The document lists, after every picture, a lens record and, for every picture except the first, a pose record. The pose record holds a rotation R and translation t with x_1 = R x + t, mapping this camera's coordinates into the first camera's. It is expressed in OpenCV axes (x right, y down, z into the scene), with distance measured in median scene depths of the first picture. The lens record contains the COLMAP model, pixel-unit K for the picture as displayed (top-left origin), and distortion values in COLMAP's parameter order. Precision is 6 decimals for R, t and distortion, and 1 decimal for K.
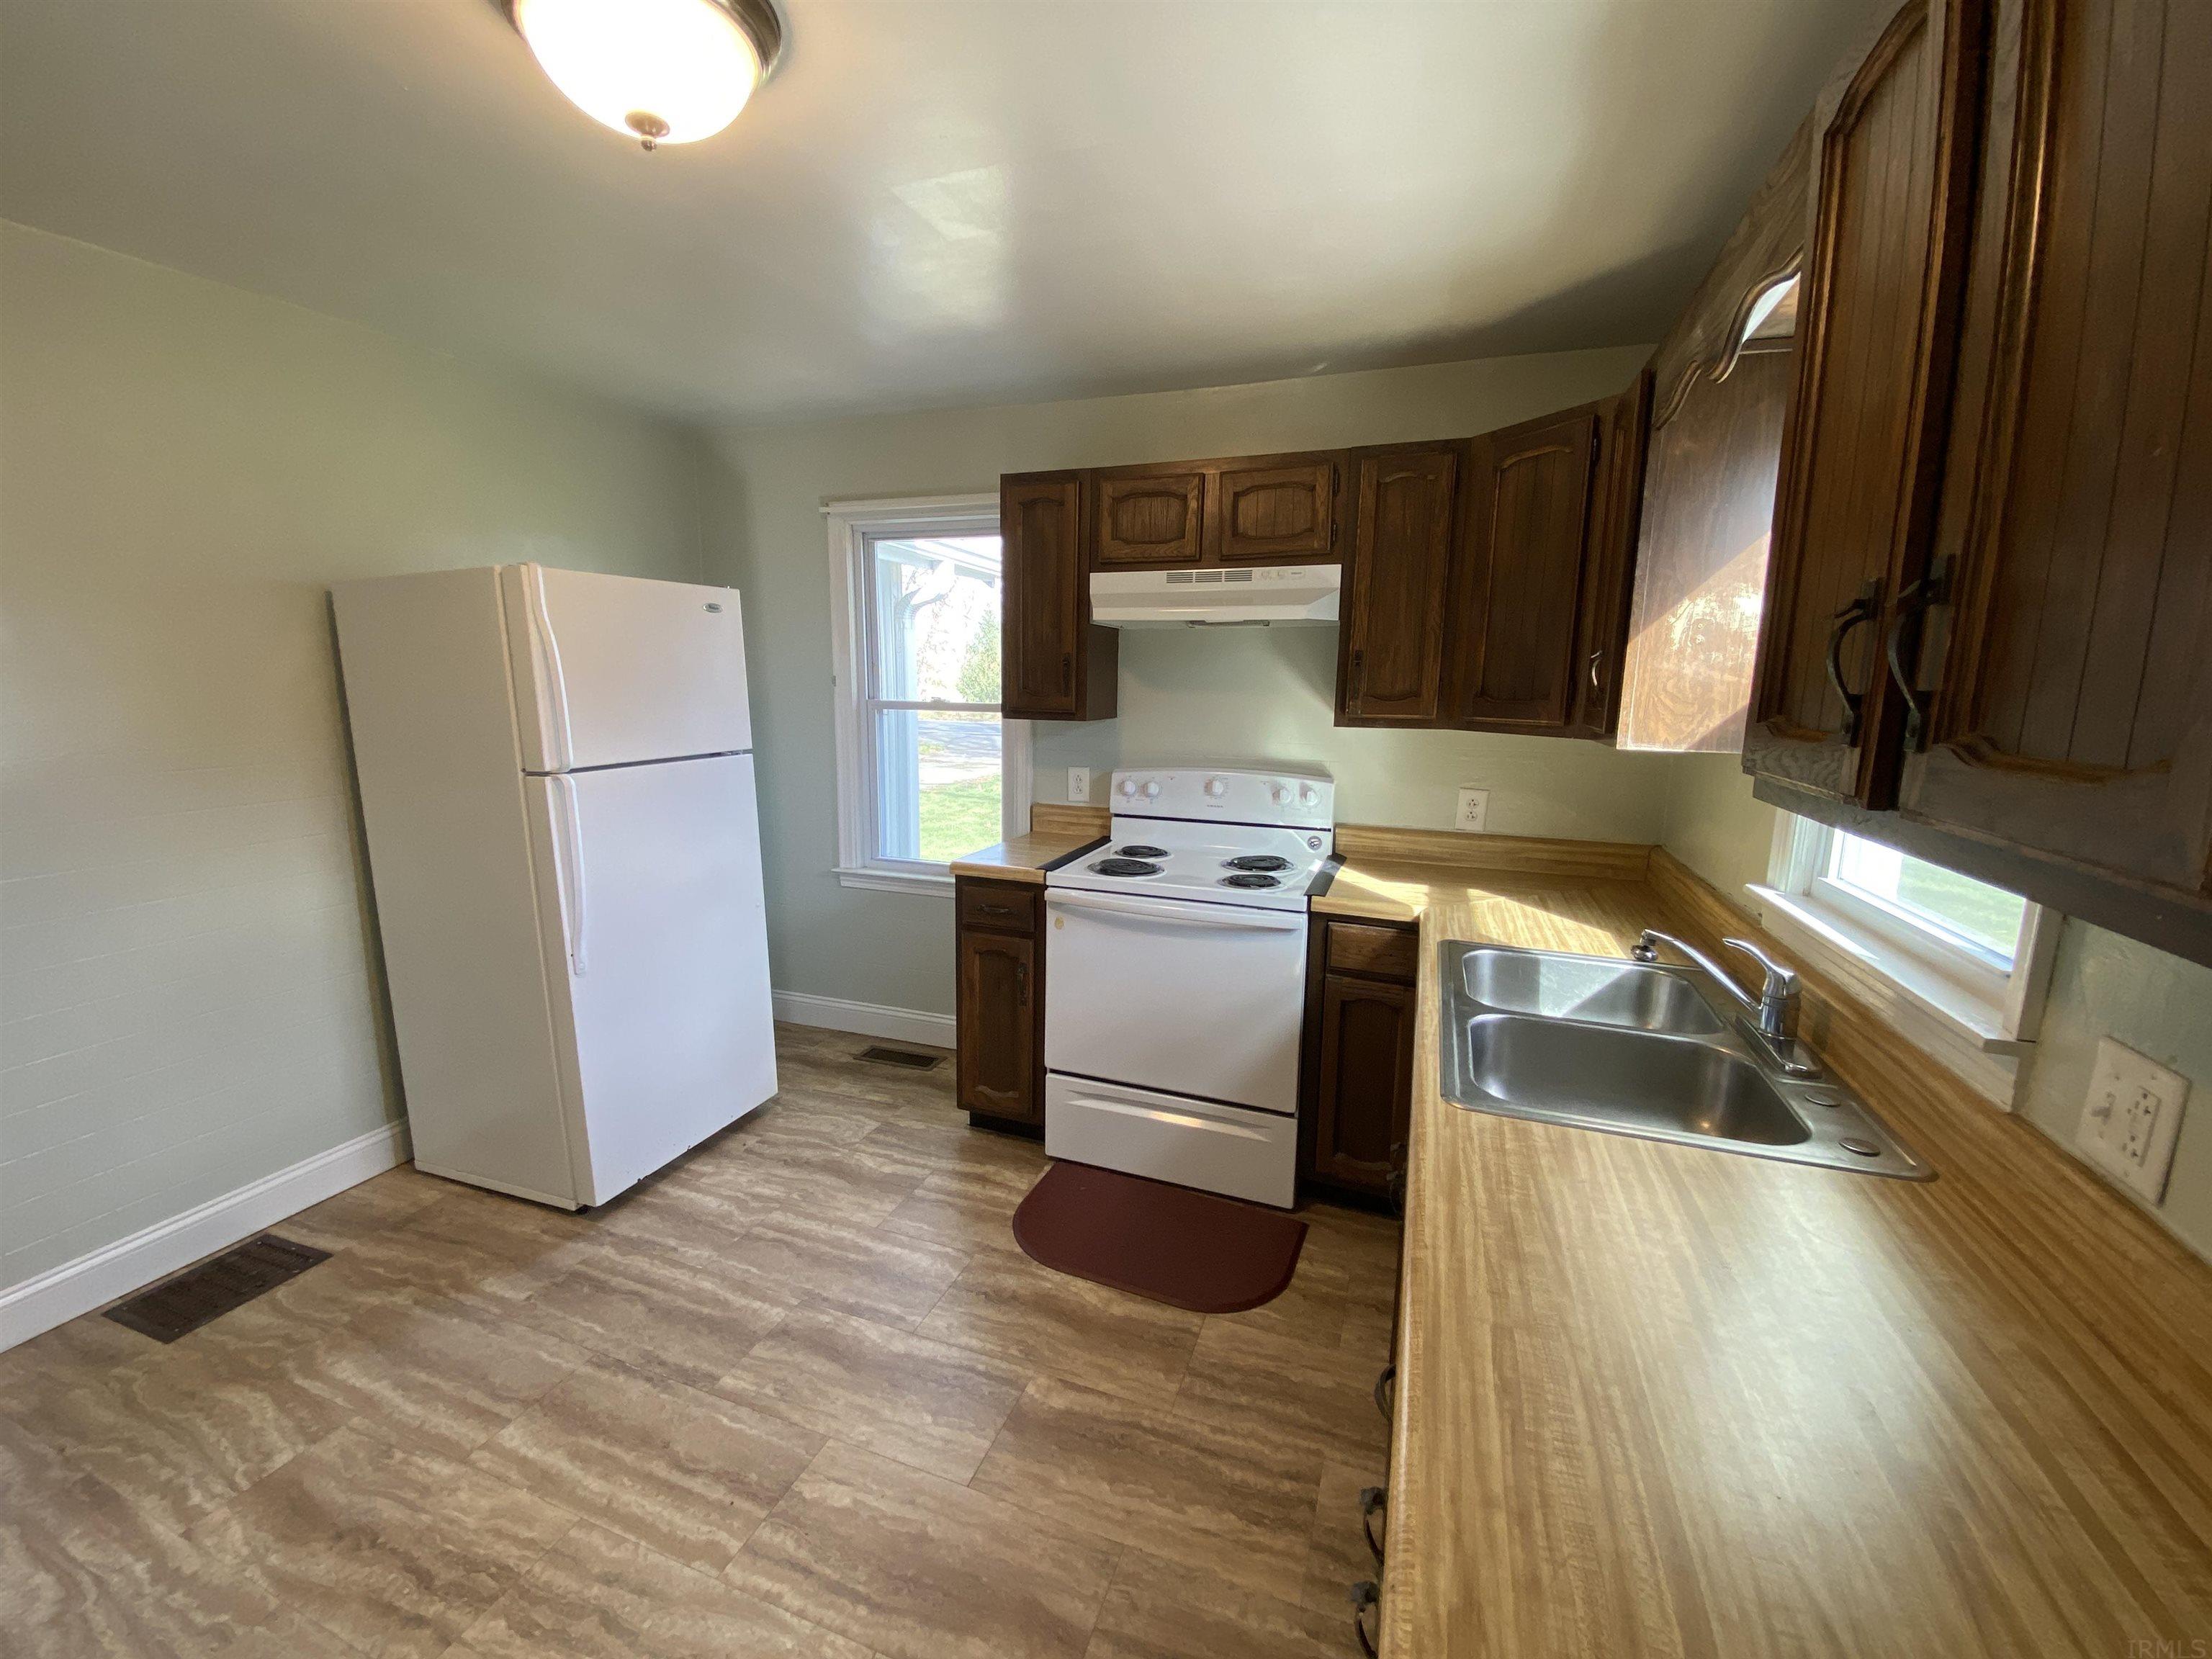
lens RADIAL K [[889.7, 0, 1079.0], [0, 889.7, 832.3], [0, 0, 1]] dist [0.040127, -0.021364]
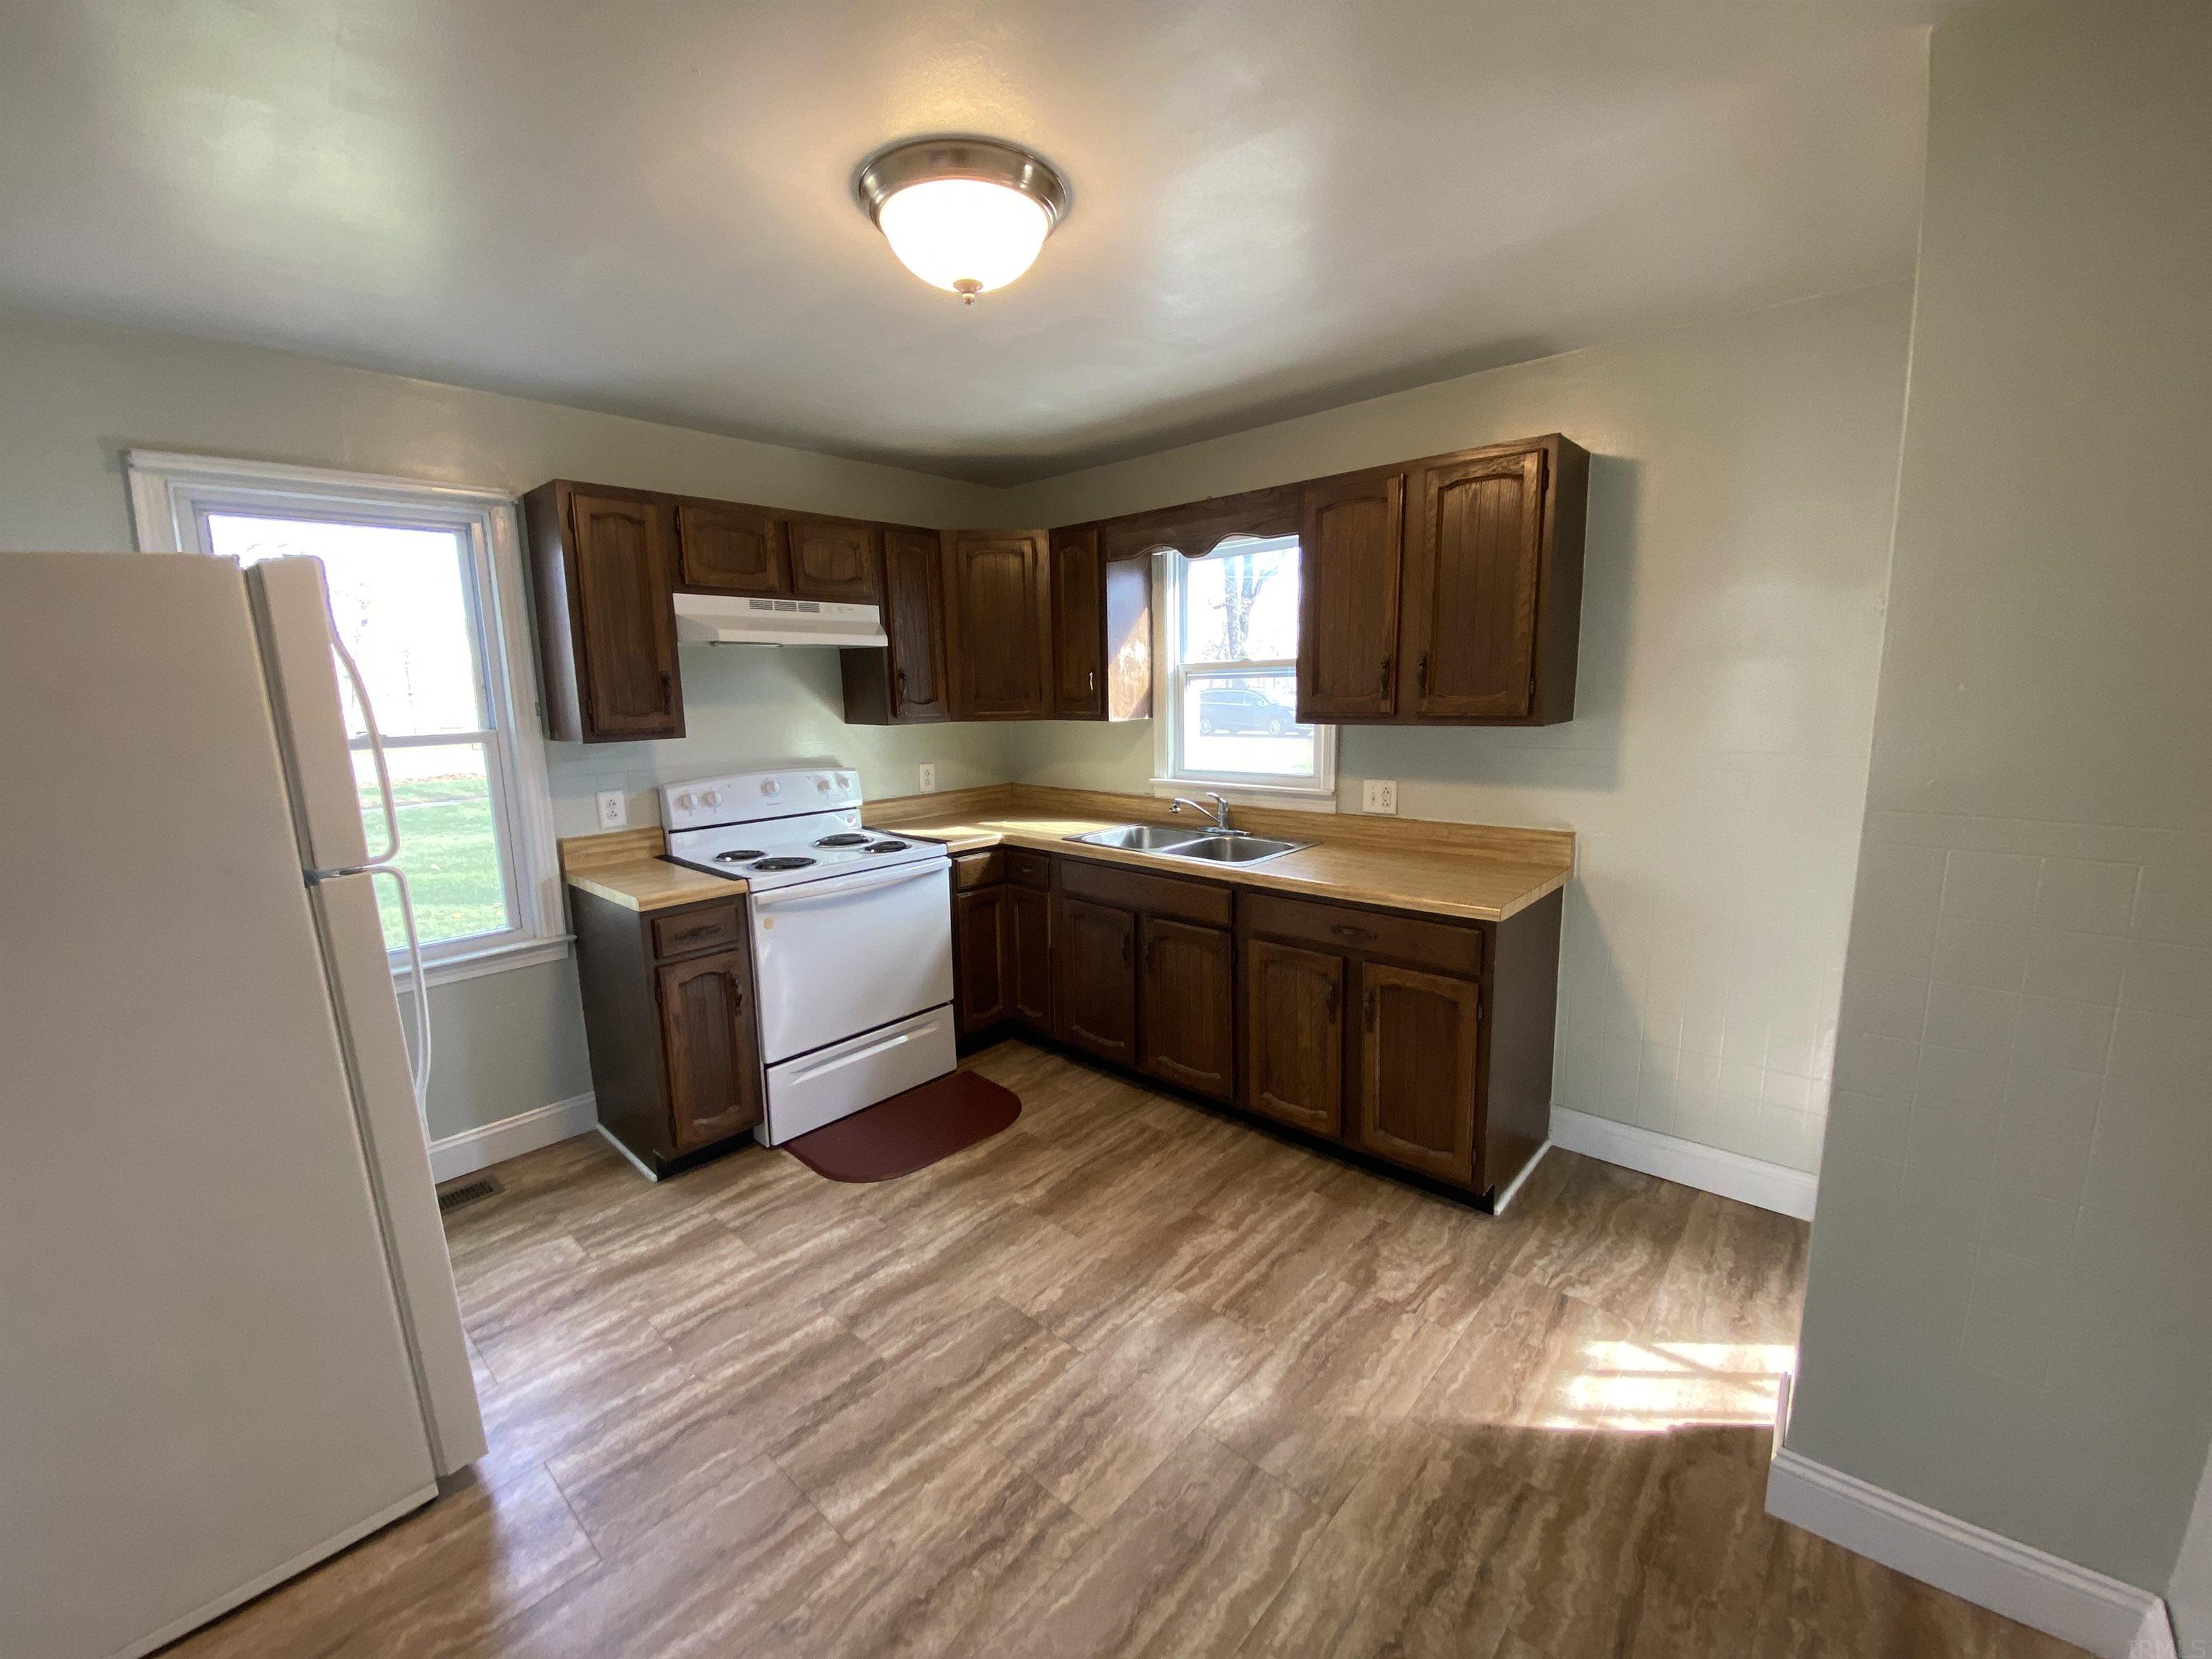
lens RADIAL K [[889.7, 0, 1079.0], [0, 889.7, 832.3], [0, 0, 1]] dist [0.040127, -0.021364]
pose [[0.380765, -0.167562, 0.909363, -0.863312], [0.193140, 0.976164, 0.099000, -0.036461], [-0.904276, 0.137939, 0.404052, 0.214100]]
